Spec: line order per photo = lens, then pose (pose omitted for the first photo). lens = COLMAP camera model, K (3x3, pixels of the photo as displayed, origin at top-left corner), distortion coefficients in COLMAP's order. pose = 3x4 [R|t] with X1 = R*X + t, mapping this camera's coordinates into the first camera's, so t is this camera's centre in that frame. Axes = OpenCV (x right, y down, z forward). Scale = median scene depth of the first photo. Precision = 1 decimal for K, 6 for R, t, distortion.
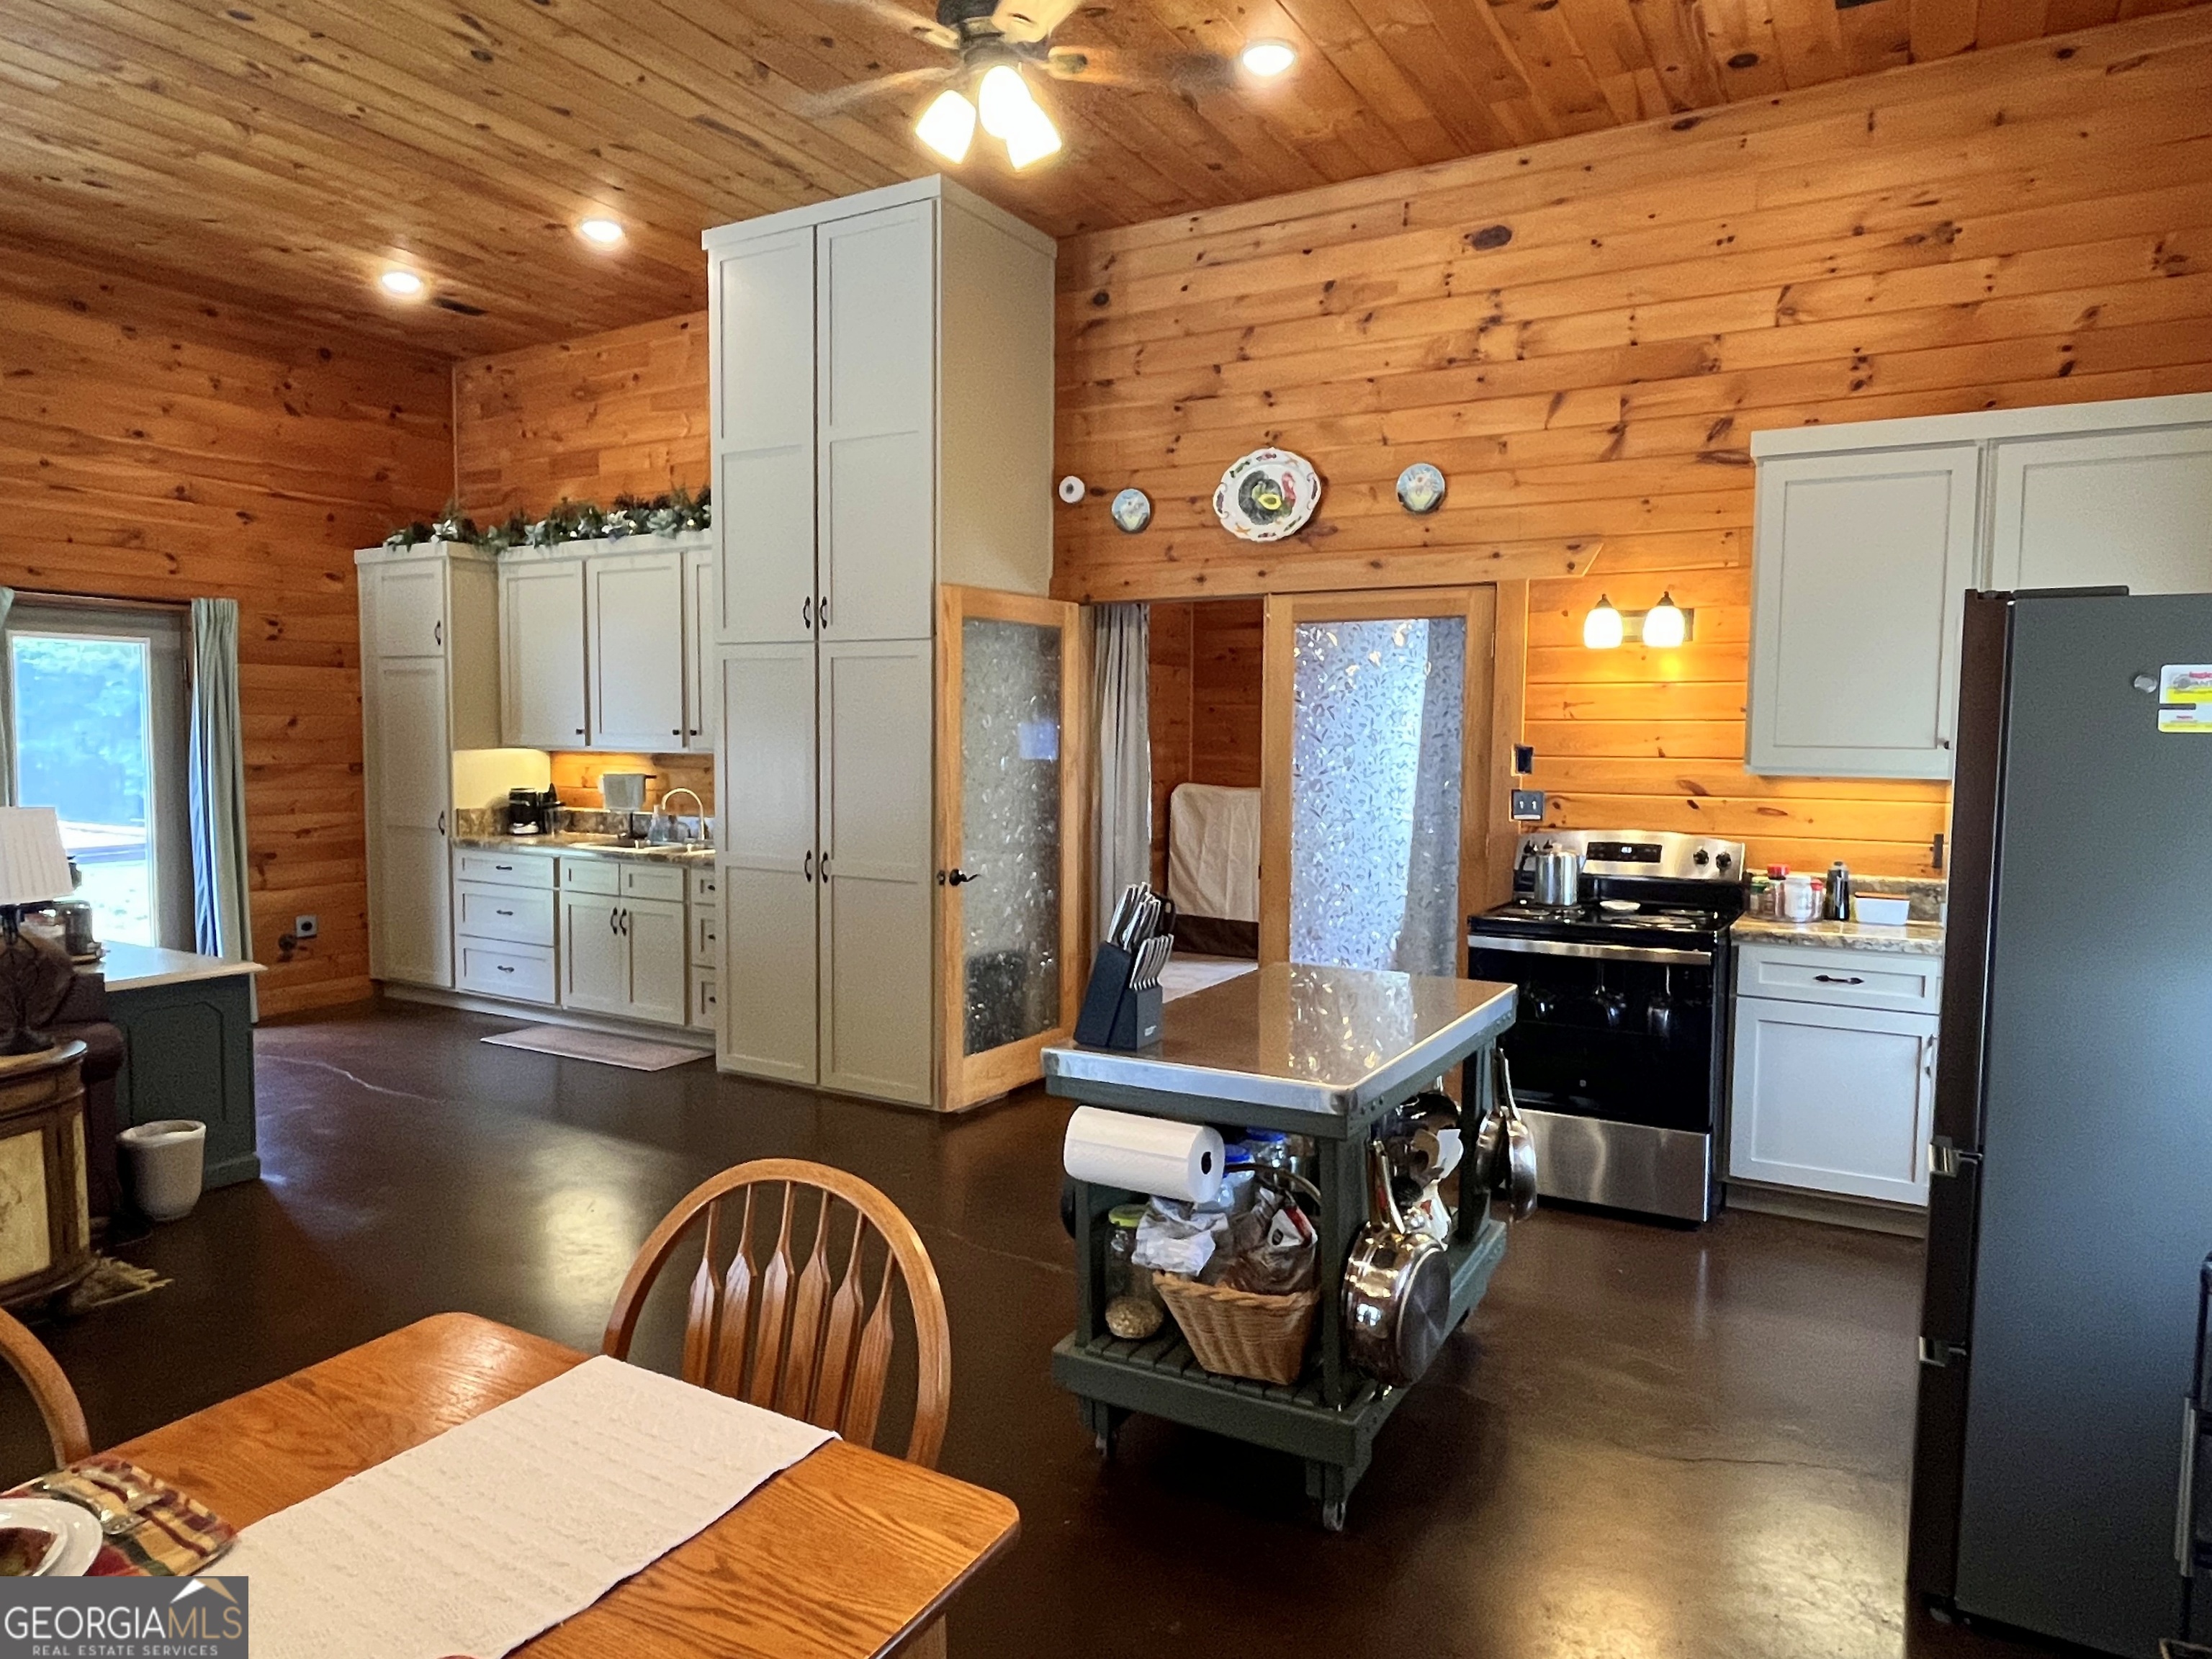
lens RADIAL K [[1381.4, 0, 1106.0], [0, 1381.4, 829.5], [0, 0, 1]] dist [0.004805, -0.005630]
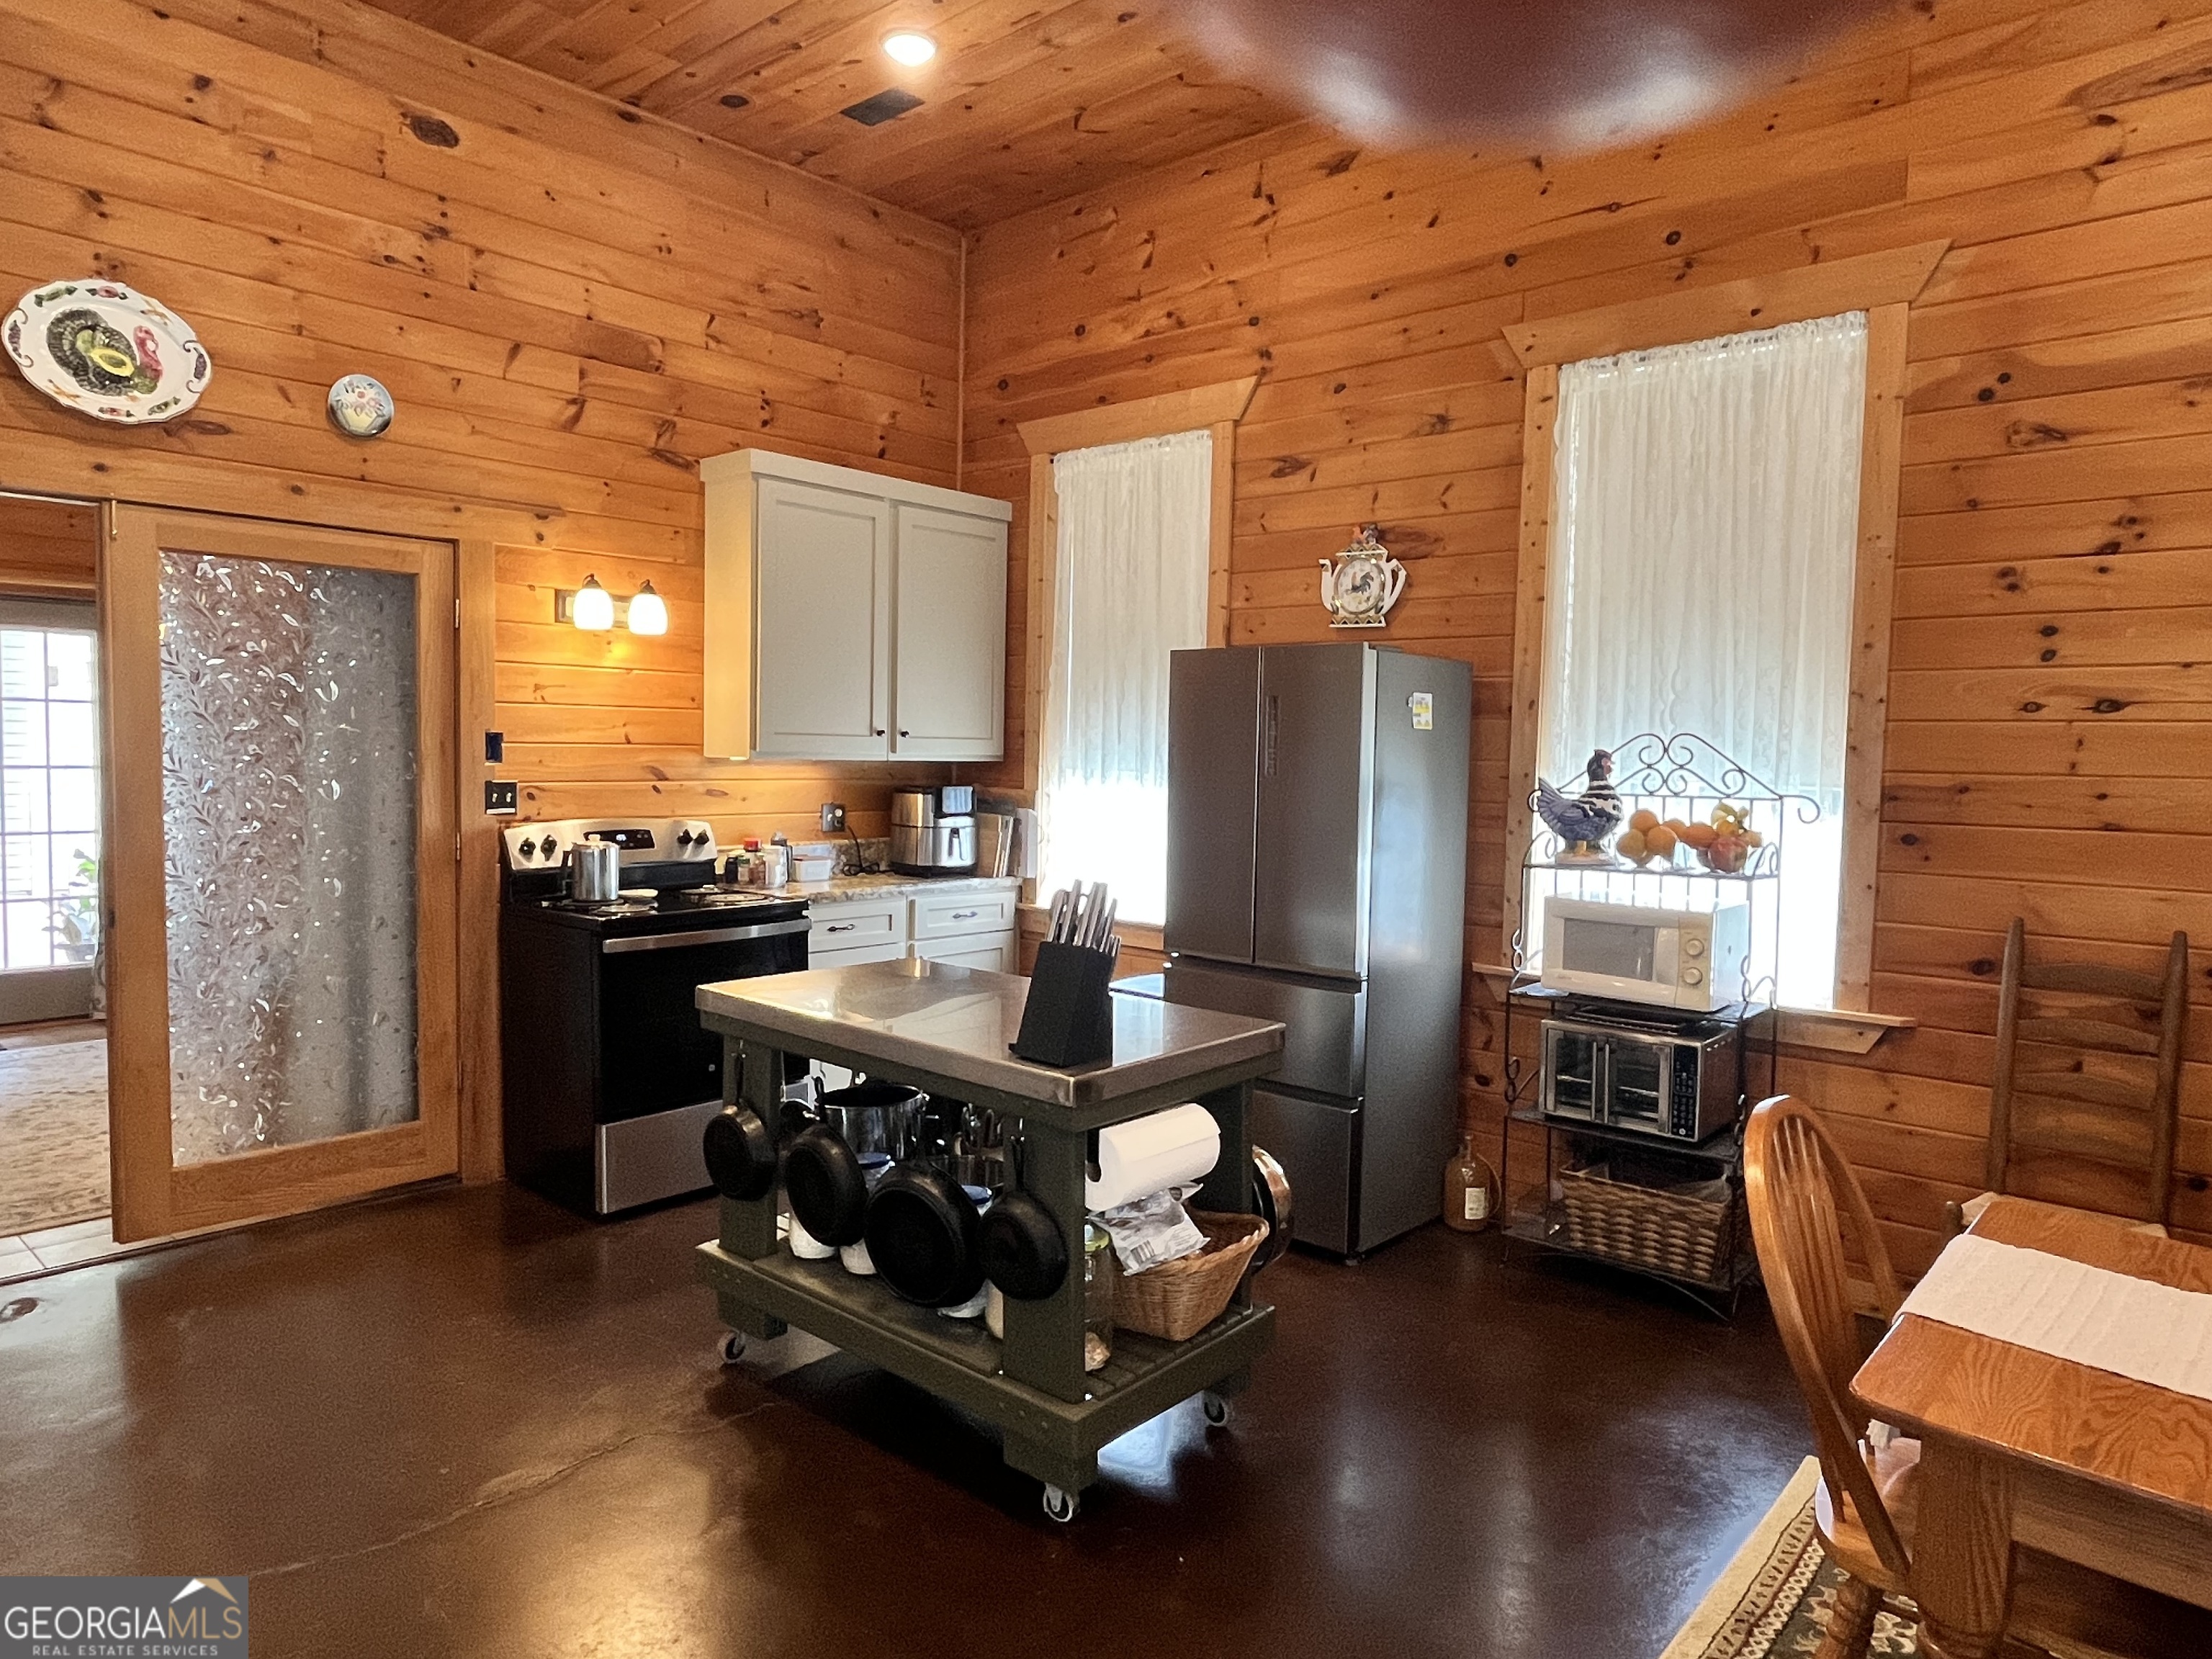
lens RADIAL K [[1381.4, 0, 1106.0], [0, 1381.4, 829.5], [0, 0, 1]] dist [0.004805, -0.005630]
pose [[0.198573, -0.064821, 0.977940, -0.498911], [0.051585, 0.997119, 0.055618, -0.027050], [-0.978728, 0.039403, 0.201345, 0.445394]]
